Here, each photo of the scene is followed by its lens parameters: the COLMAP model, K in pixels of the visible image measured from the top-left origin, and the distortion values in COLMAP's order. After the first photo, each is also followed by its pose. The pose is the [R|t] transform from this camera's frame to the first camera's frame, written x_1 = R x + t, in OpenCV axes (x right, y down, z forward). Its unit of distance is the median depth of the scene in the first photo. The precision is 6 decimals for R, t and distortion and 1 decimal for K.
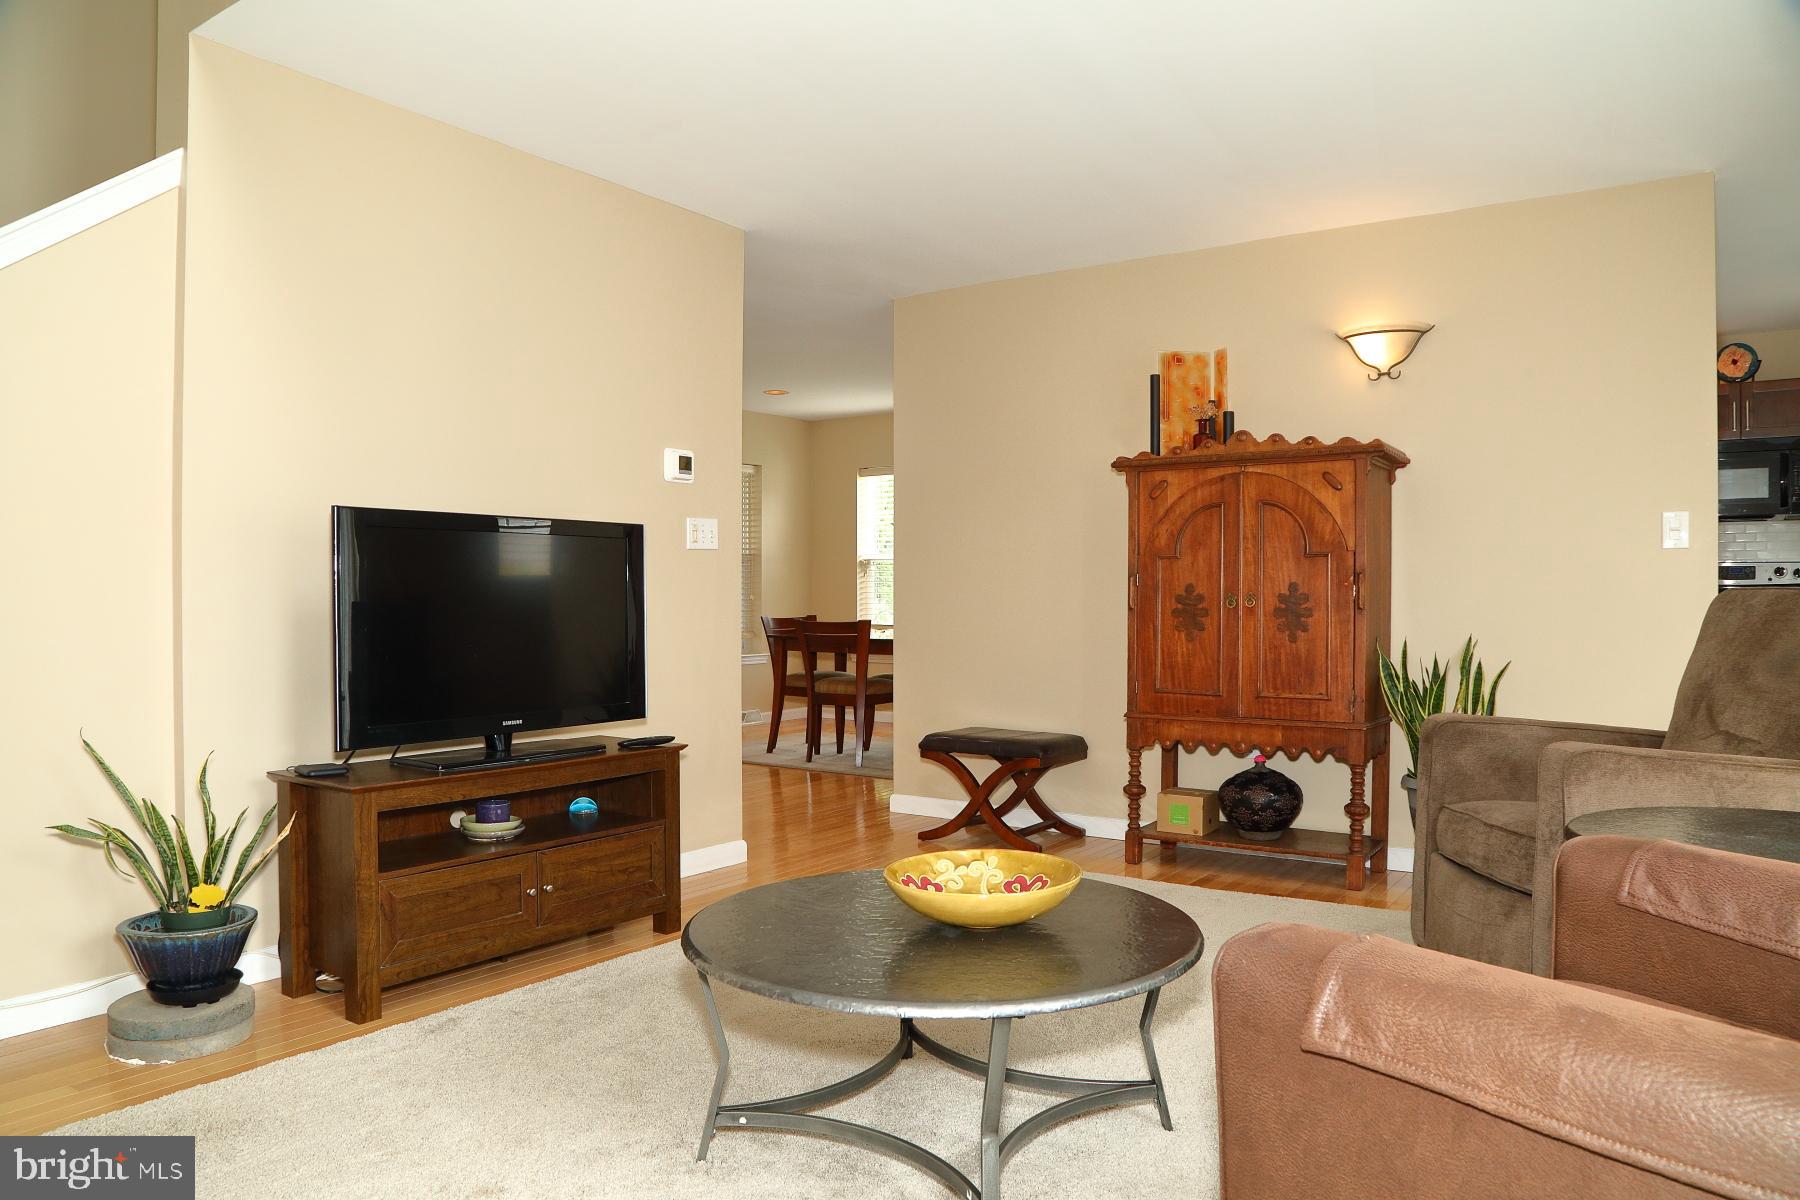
lens RADIAL K [[1226.6, 0, 904.7], [0, 1226.6, 600.0], [0, 0, 1]] dist [-0.109516, 0.048844]
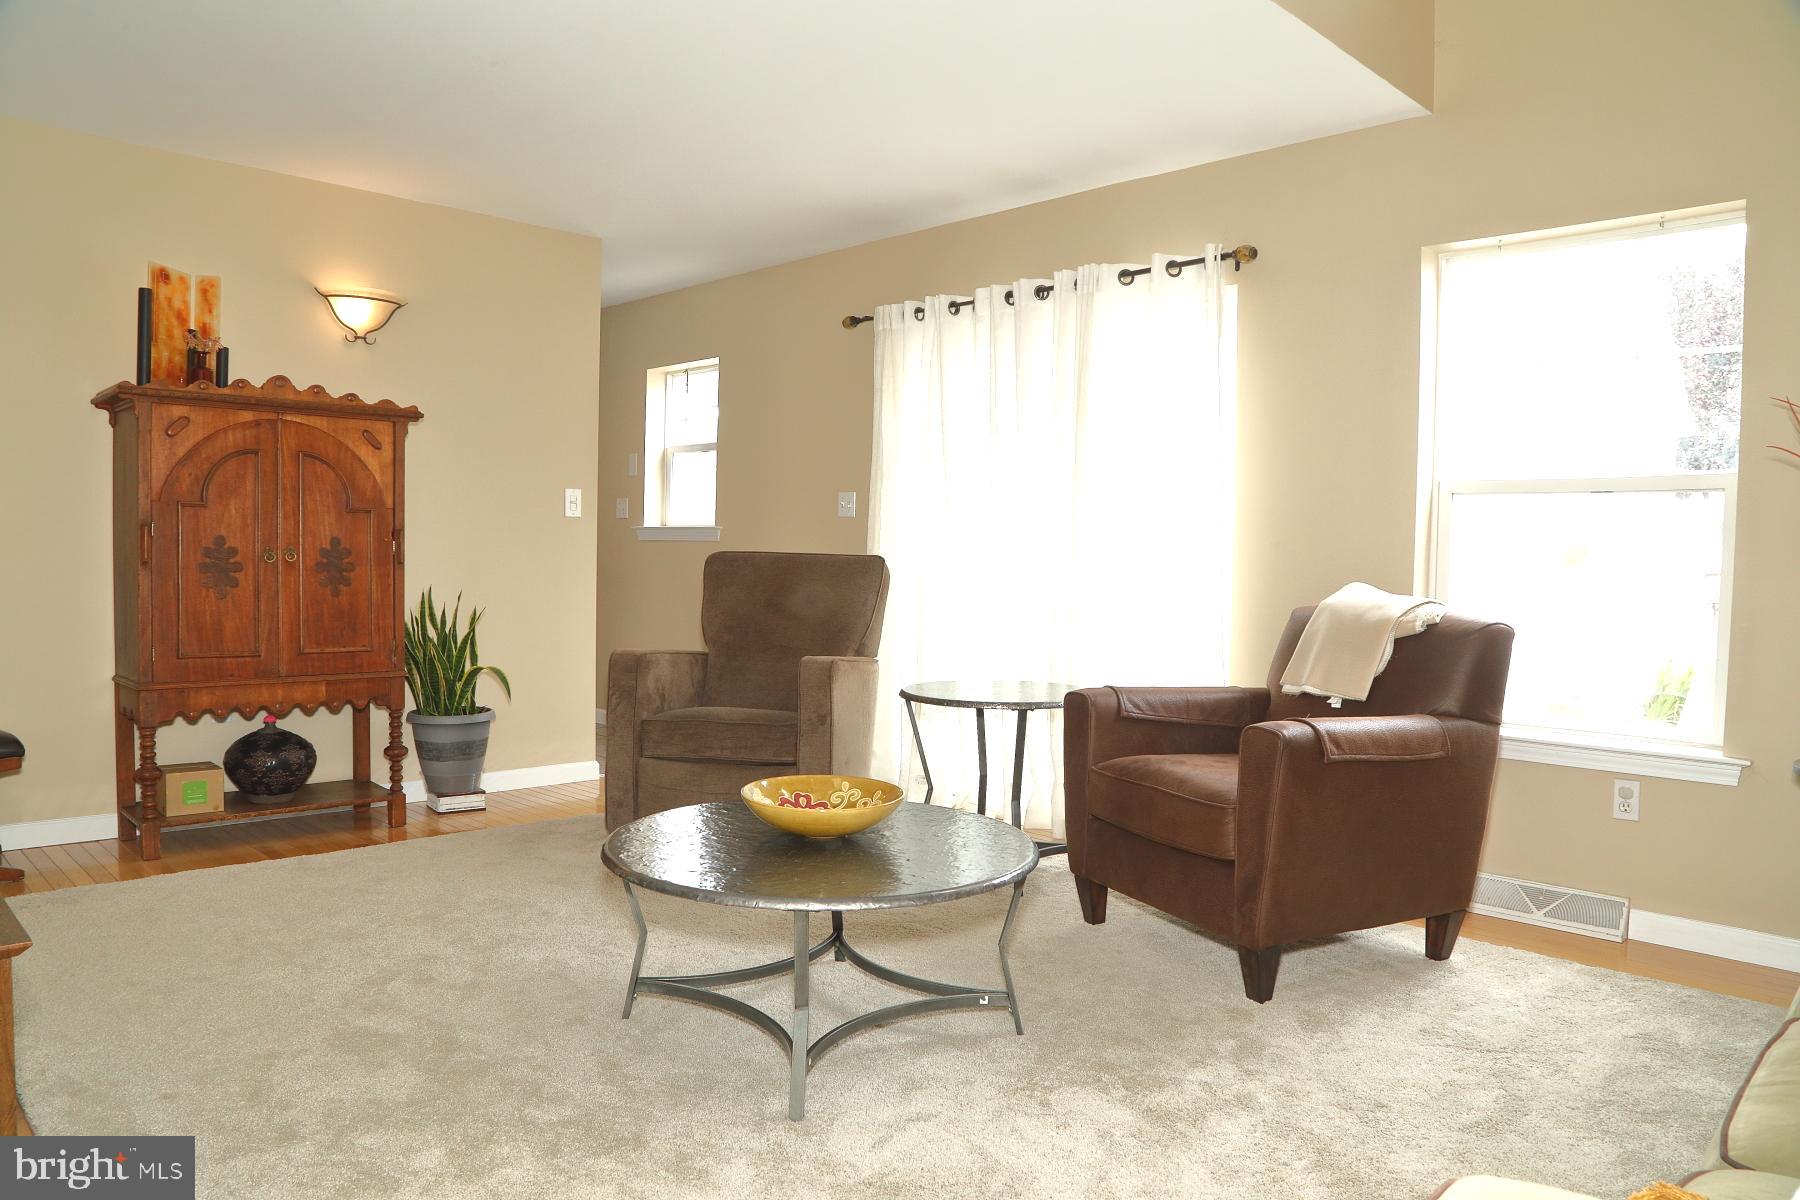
lens RADIAL K [[1226.6, 0, 905.5], [0, 1226.6, 610.1], [0, 0, 1]] dist [-0.109516, 0.048844]
pose [[0.191217, -0.040679, 0.980704, -0.540553], [-0.016052, 0.998878, 0.044562, -0.005538], [-0.981416, -0.024264, 0.190350, 0.334195]]
